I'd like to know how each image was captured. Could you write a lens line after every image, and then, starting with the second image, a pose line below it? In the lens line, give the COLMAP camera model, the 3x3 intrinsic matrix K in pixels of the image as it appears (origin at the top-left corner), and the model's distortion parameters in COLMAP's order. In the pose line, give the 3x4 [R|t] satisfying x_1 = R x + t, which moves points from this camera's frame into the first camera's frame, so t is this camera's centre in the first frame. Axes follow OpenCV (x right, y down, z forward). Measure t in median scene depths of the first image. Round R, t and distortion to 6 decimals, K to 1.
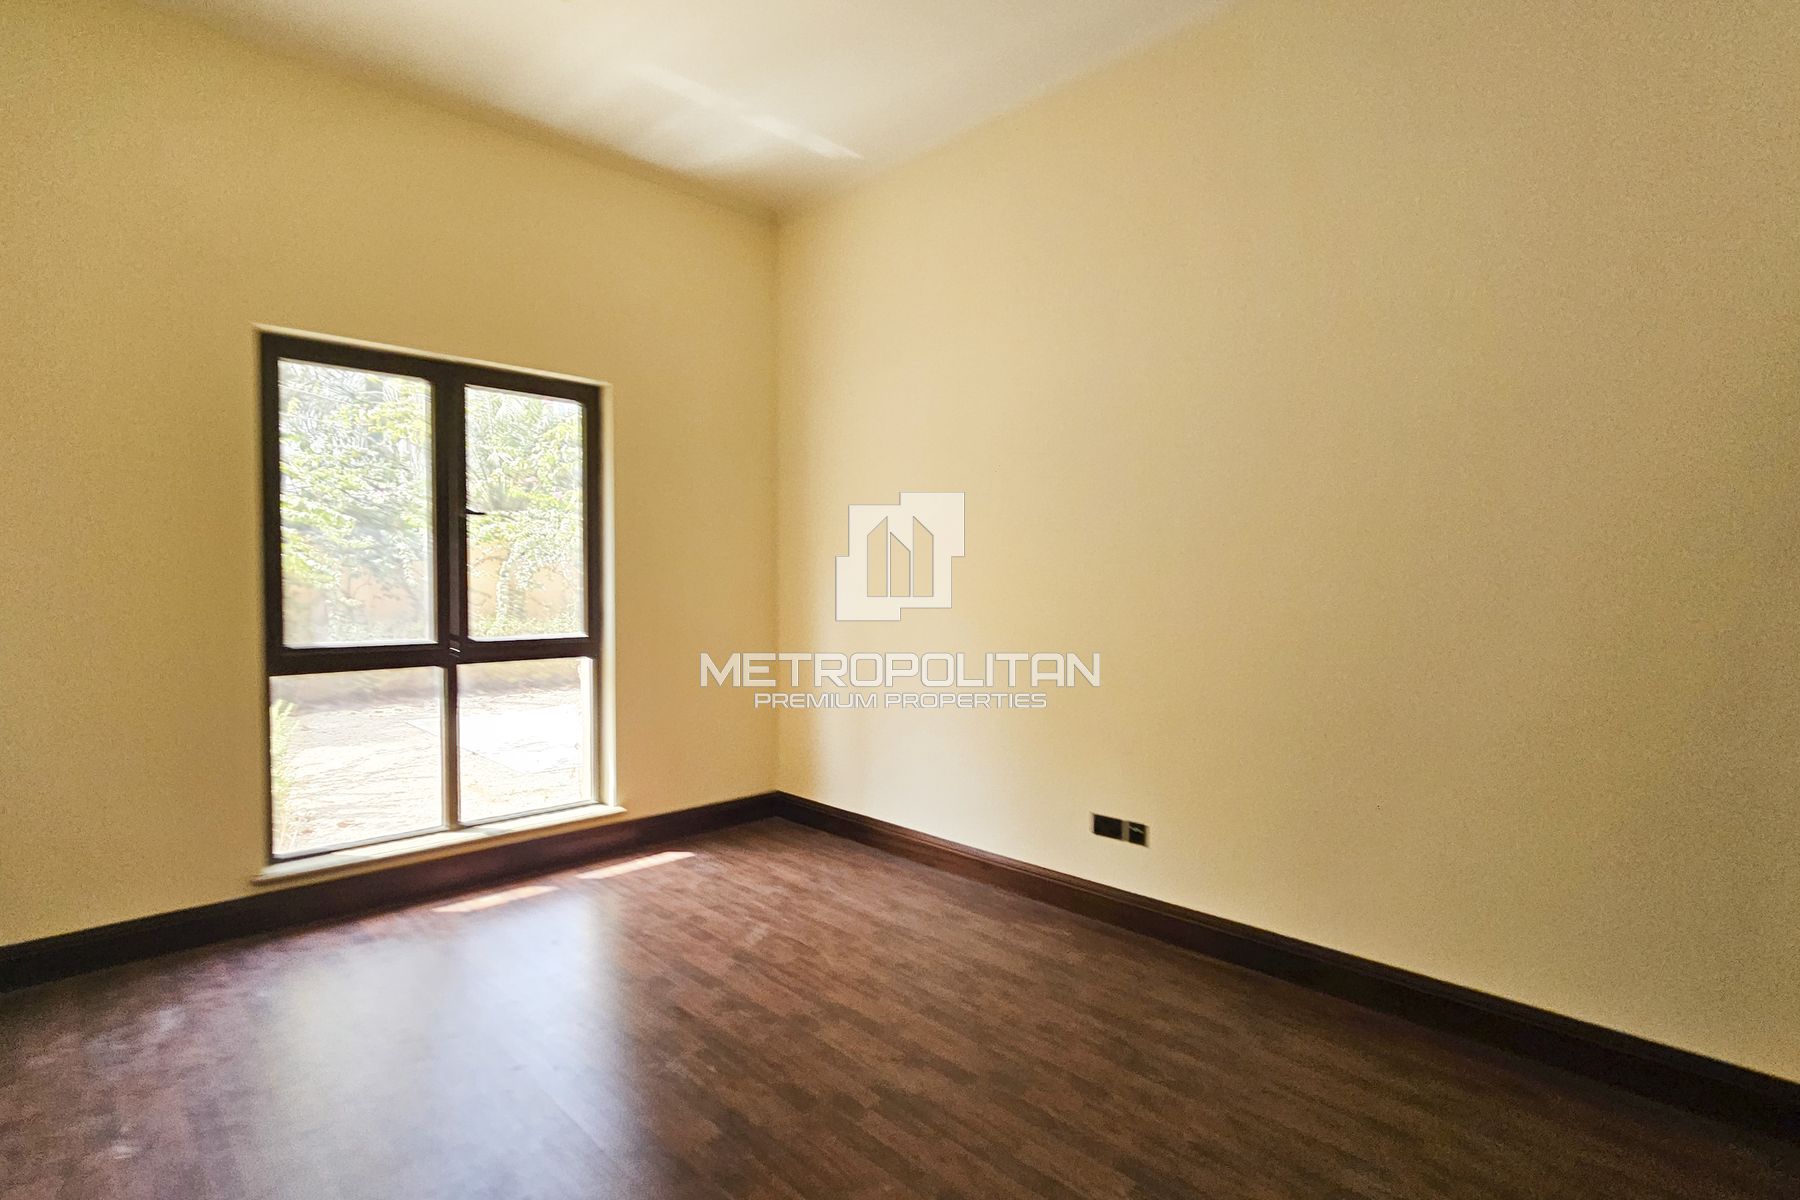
lens RADIAL K [[869.6, 0, 904.5], [0, 869.6, 595.2], [0, 0, 1]] dist [-0.004668, 0.001102]
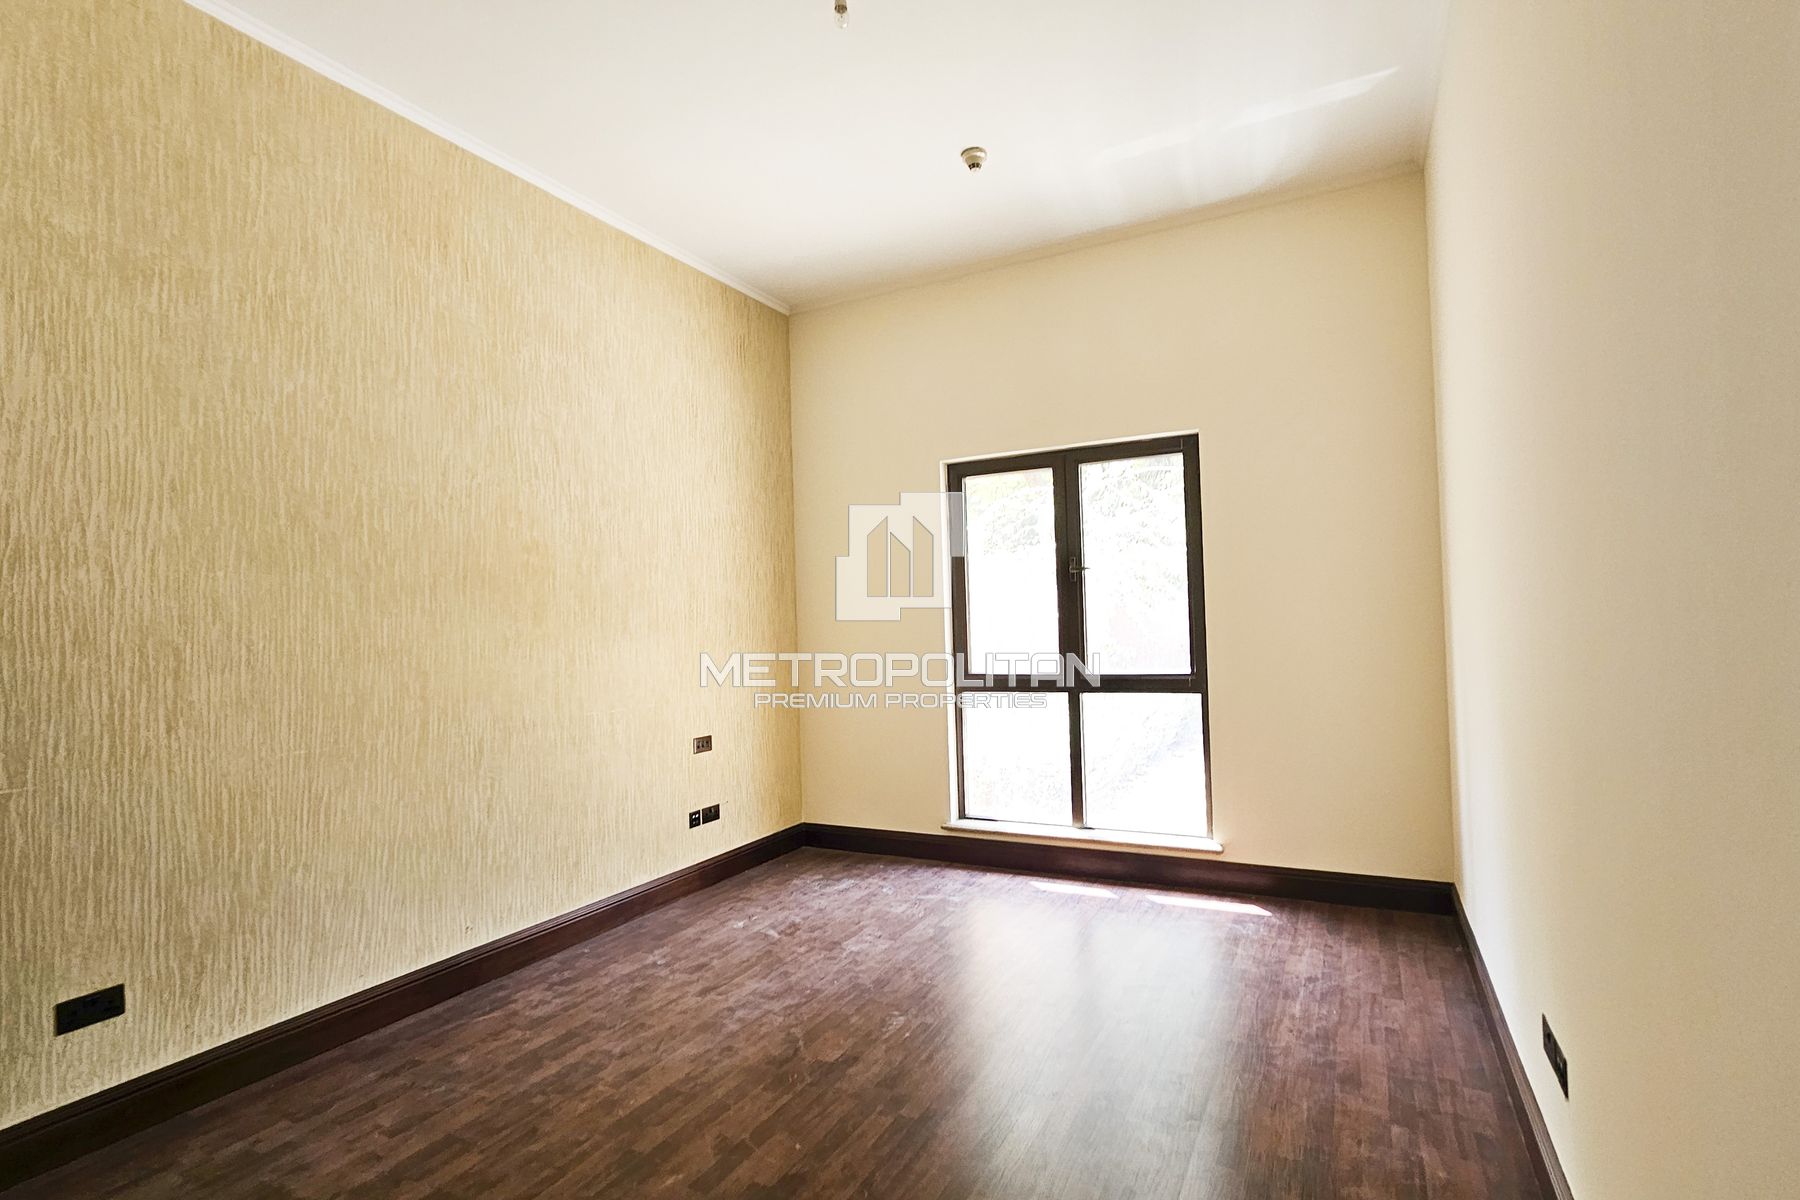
lens RADIAL K [[869.6, 0, 900.8], [0, 869.6, 602.0], [0, 0, 1]] dist [-0.004668, 0.001102]
pose [[0.313356, -0.039124, -0.948830, 0.570826], [0.017156, 0.999221, -0.035536, -0.009048], [0.949481, -0.005142, 0.313783, 0.370319]]
